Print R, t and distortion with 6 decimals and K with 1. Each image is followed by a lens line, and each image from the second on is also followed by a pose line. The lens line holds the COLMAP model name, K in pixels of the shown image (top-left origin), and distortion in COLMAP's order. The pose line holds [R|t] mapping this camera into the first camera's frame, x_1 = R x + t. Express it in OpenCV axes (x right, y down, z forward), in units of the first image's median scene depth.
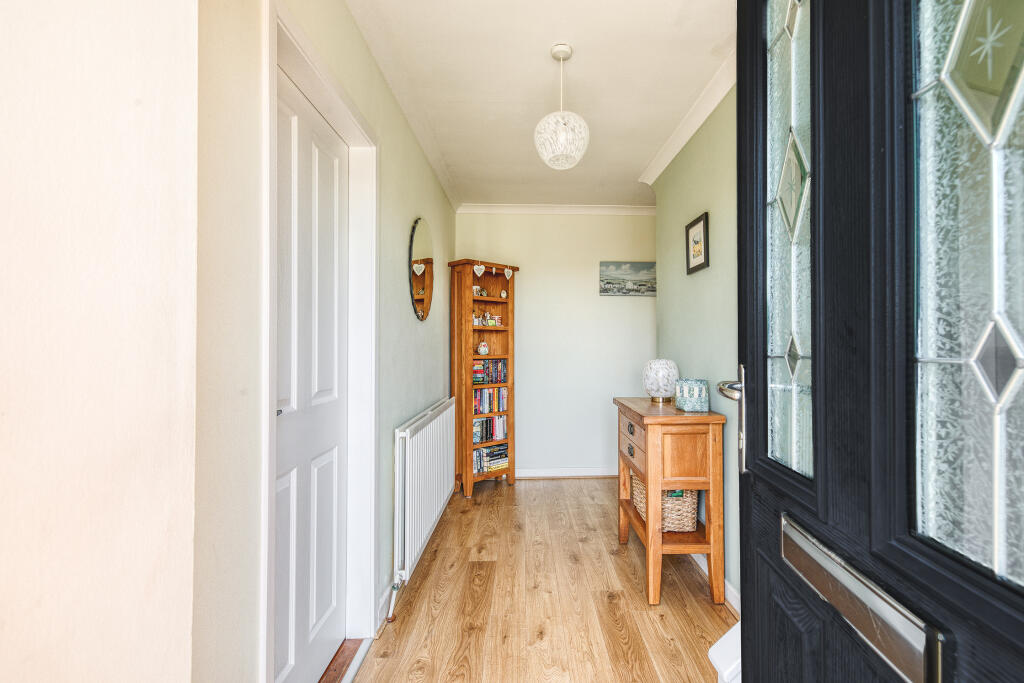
lens RADIAL K [[461.6, 0, 510.2], [0, 461.6, 344.4], [0, 0, 1]] dist [0.003124, 0.000082]
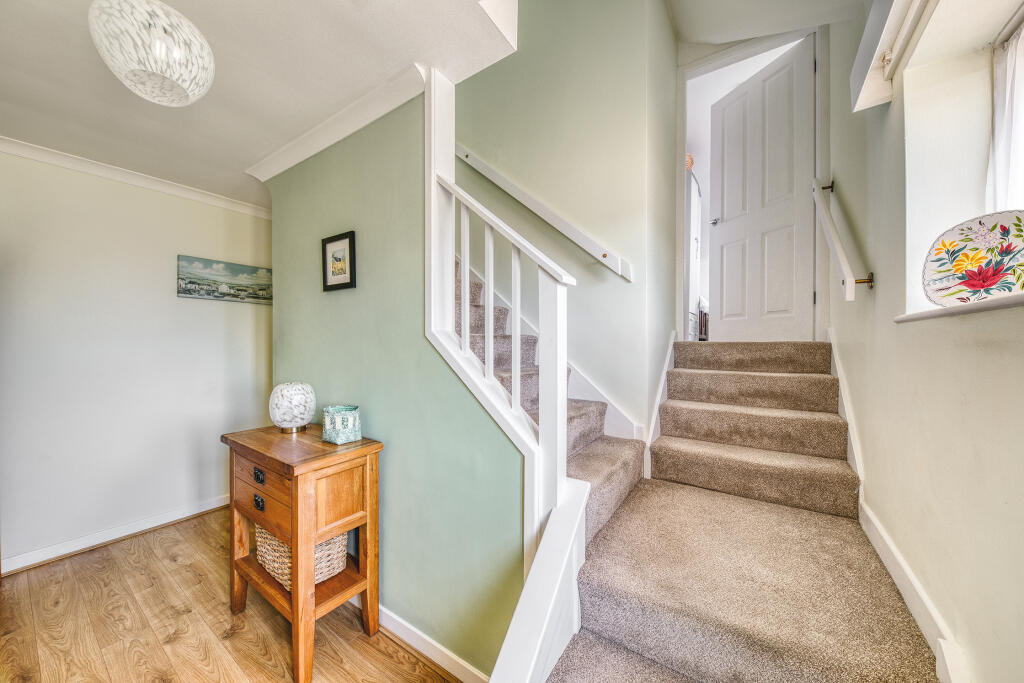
lens RADIAL K [[359.5, 0, 515.0], [0, 359.5, 341.2], [0, 0, 1]] dist [-0.003864, -0.001595]
pose [[0.542033, -0.001603, 0.840356, -0.020136], [-0.002415, 0.999991, 0.003466, -0.051166], [-0.840354, -0.003908, 0.542024, 0.268798]]
